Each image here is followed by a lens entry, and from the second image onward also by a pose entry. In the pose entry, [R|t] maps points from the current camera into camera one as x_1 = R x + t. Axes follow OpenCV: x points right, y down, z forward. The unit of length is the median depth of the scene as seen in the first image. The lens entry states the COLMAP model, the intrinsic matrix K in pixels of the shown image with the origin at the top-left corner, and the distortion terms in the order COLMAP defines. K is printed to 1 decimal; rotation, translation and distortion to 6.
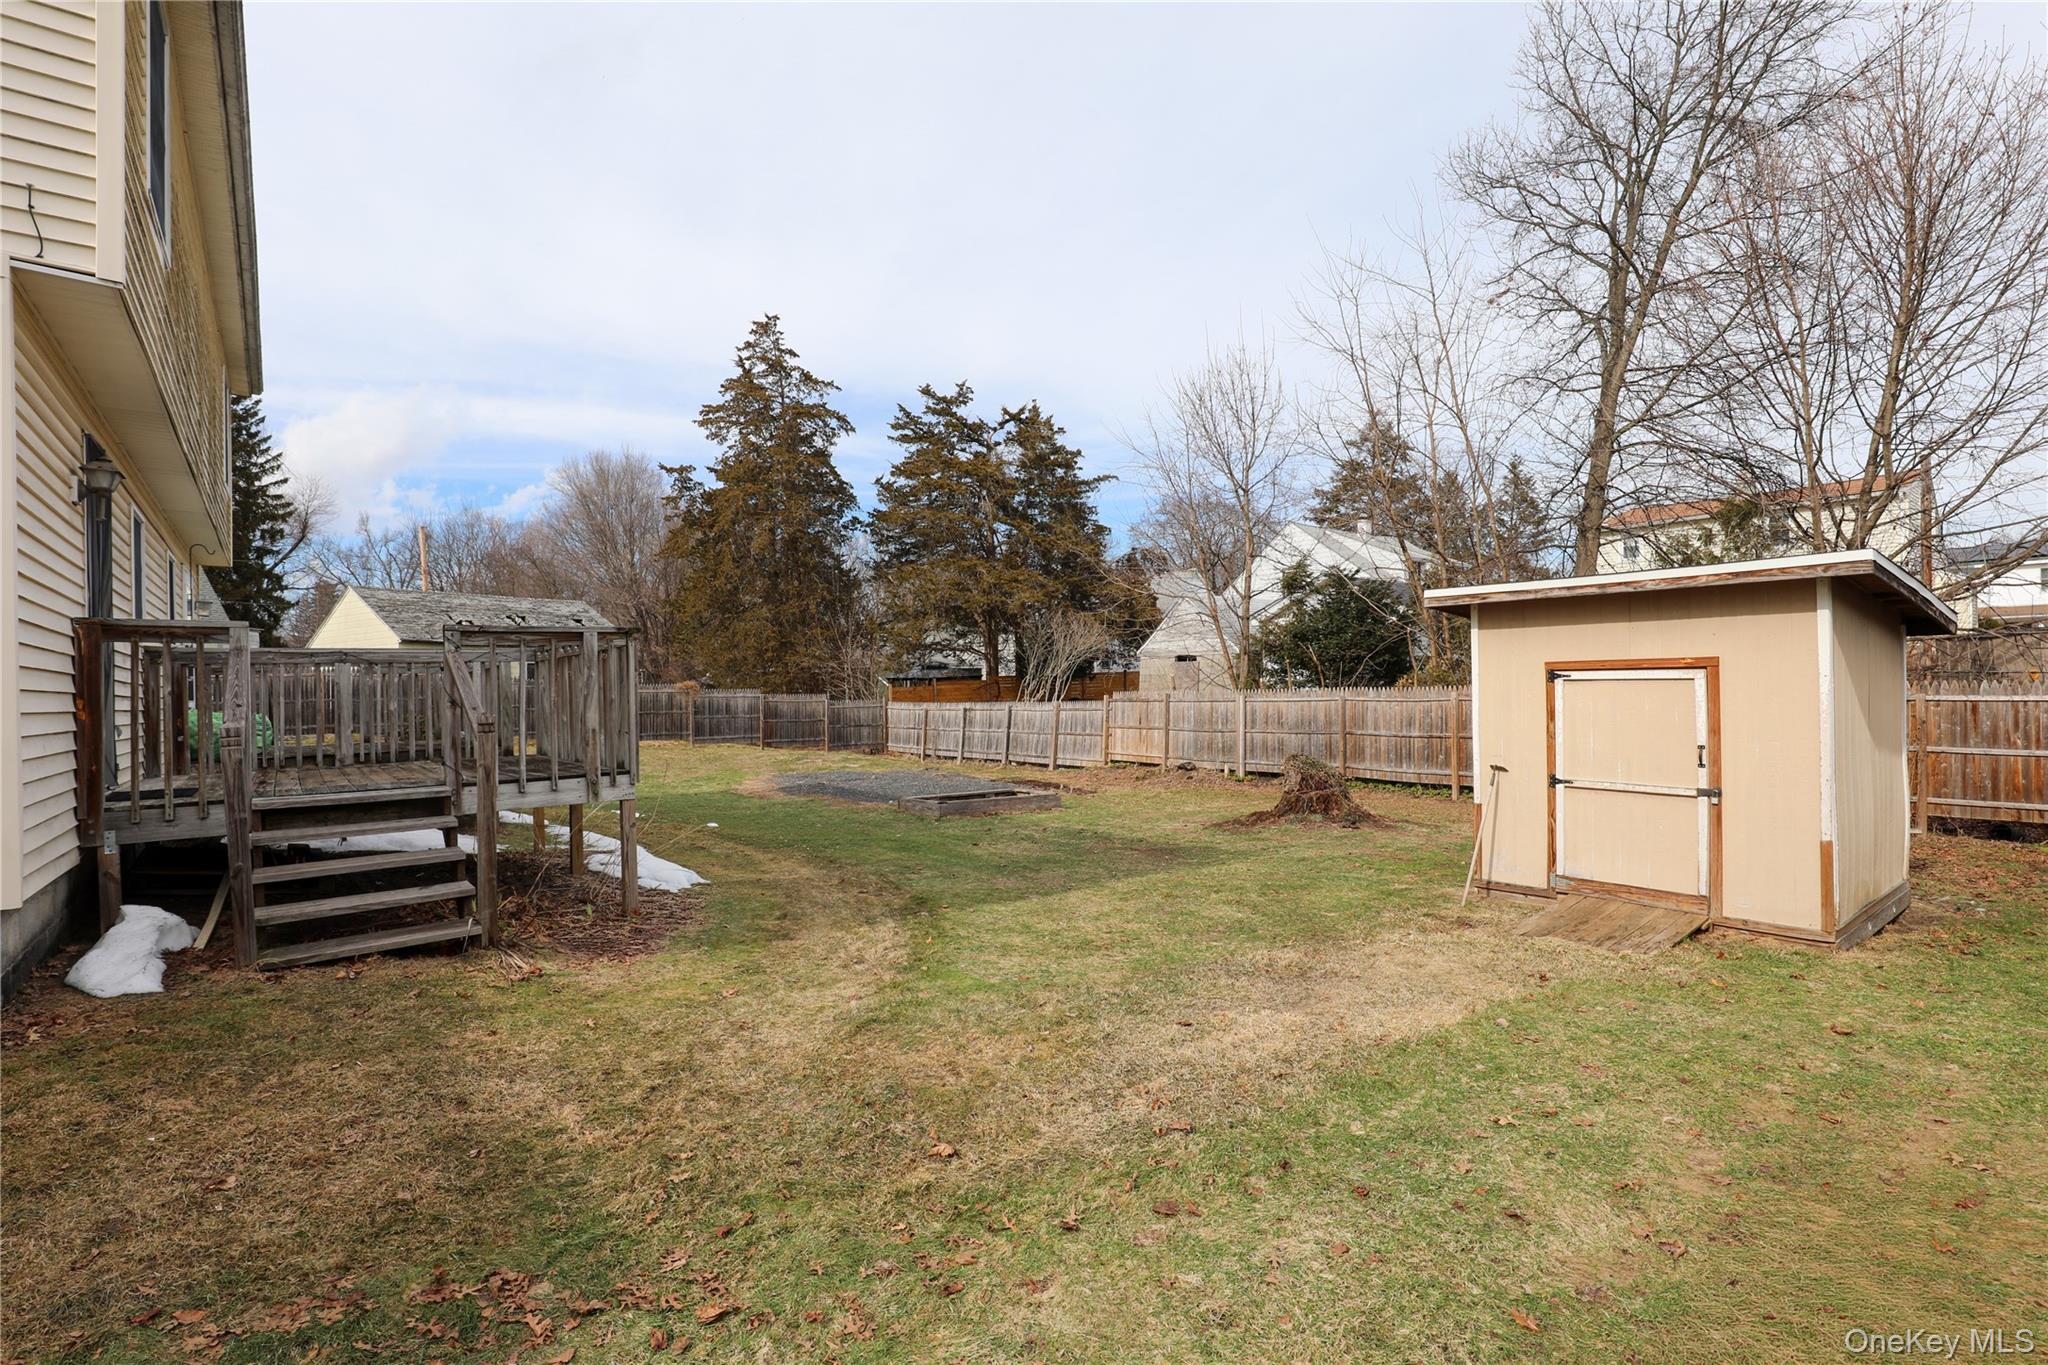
lens RADIAL K [[929.8, 0, 1012.6], [0, 929.8, 692.2], [0, 0, 1]] dist [-0.043357, 0.009614]
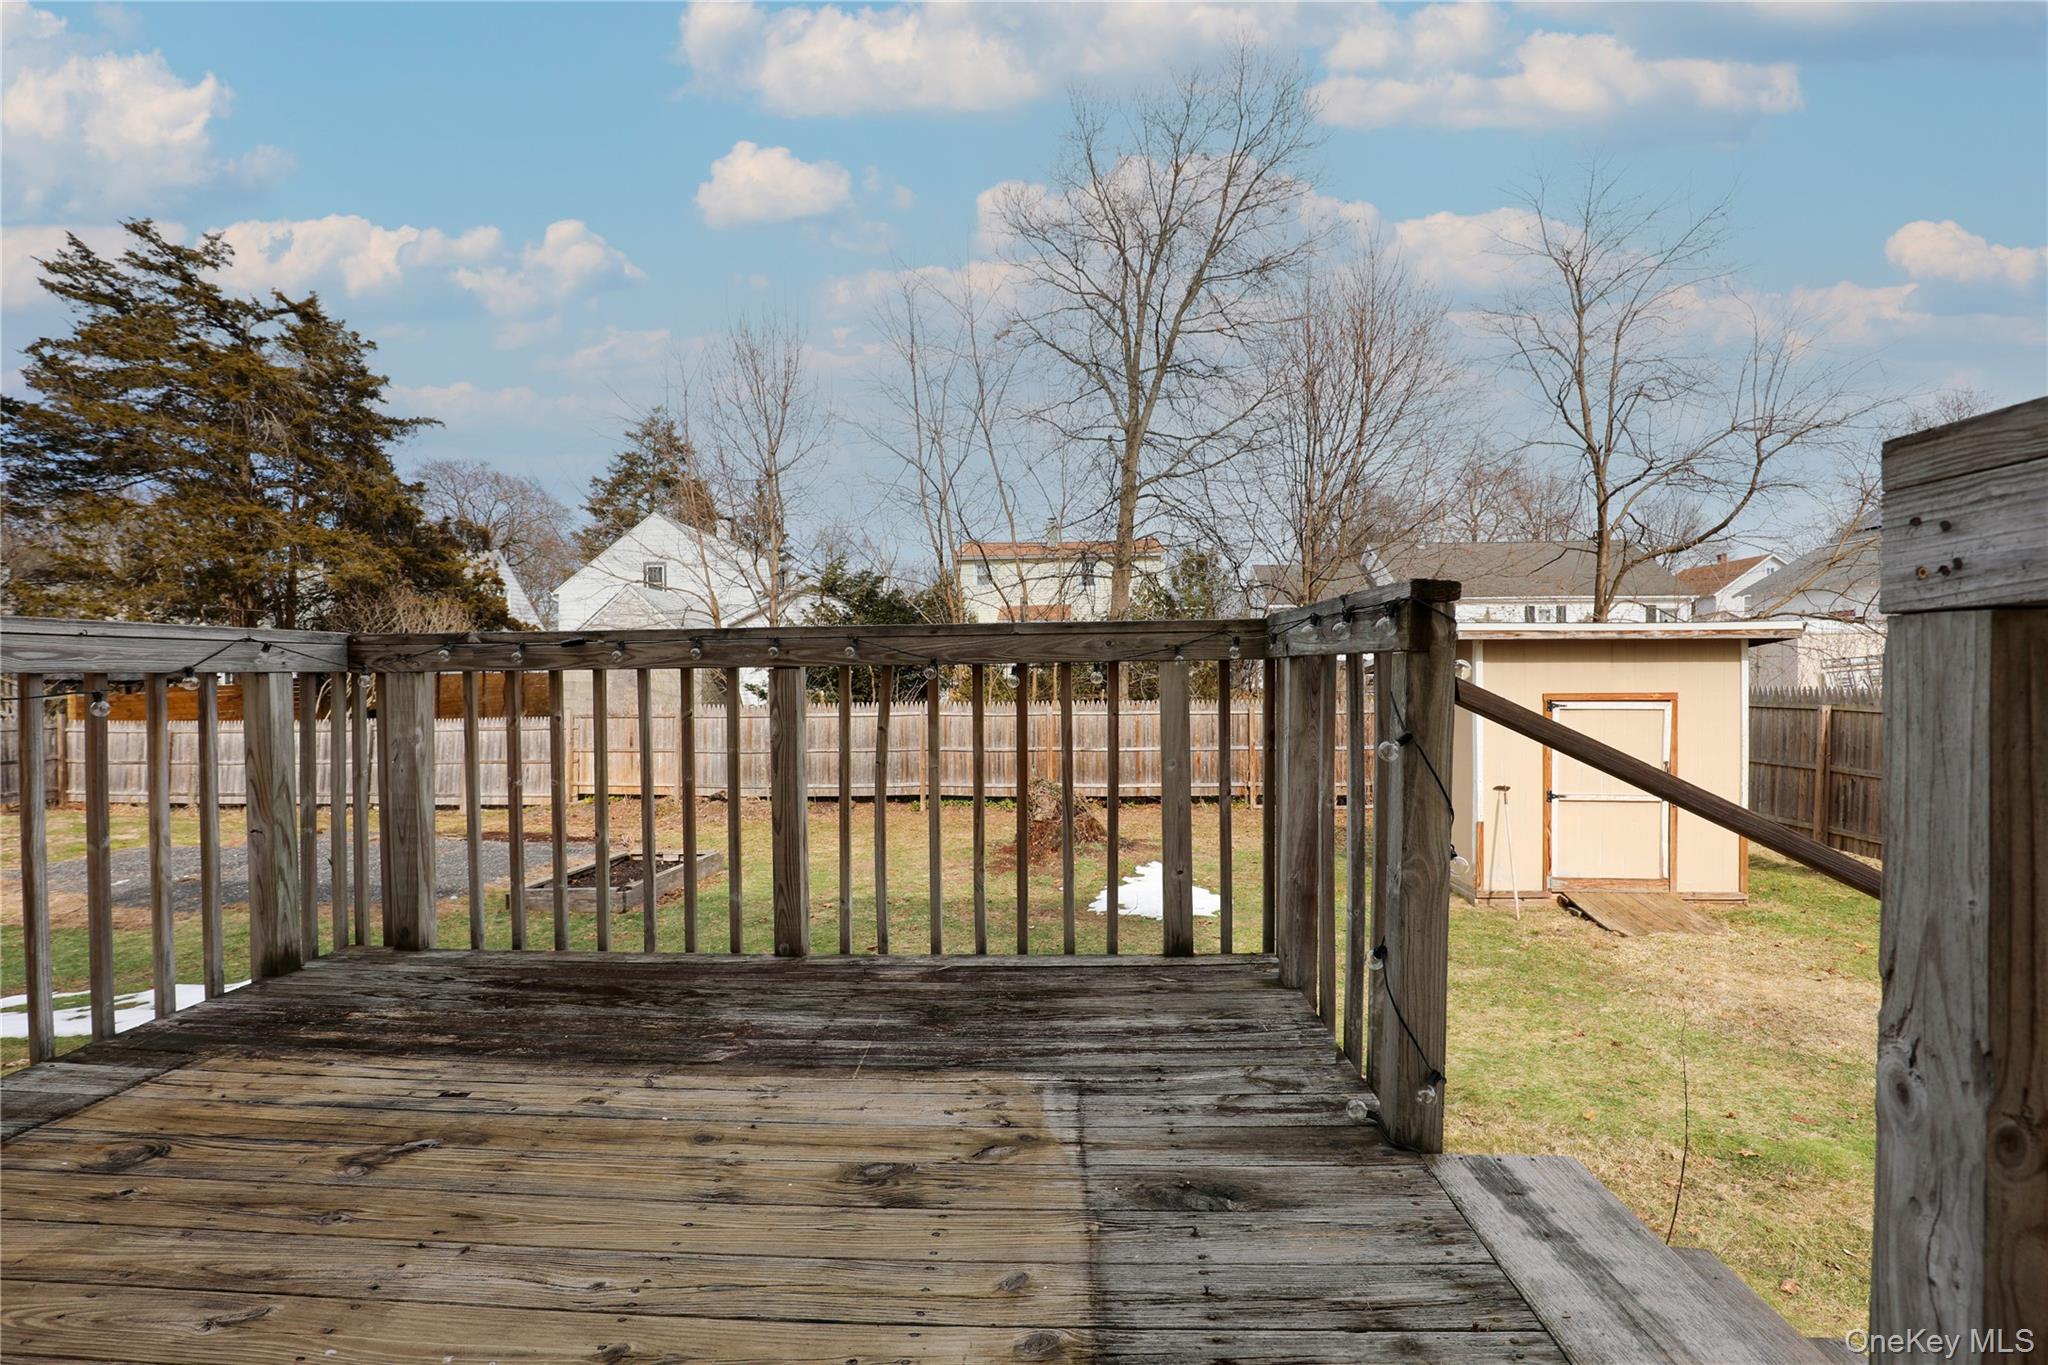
lens RADIAL K [[929.8, 0, 1012.6], [0, 929.8, 692.2], [0, 0, 1]] dist [-0.043357, 0.009614]
pose [[0.675975, 0.005322, 0.736906, -0.134488], [-0.003967, 0.999986, -0.003583, -0.005163], [-0.736914, -0.000502, 0.675986, 0.134951]]
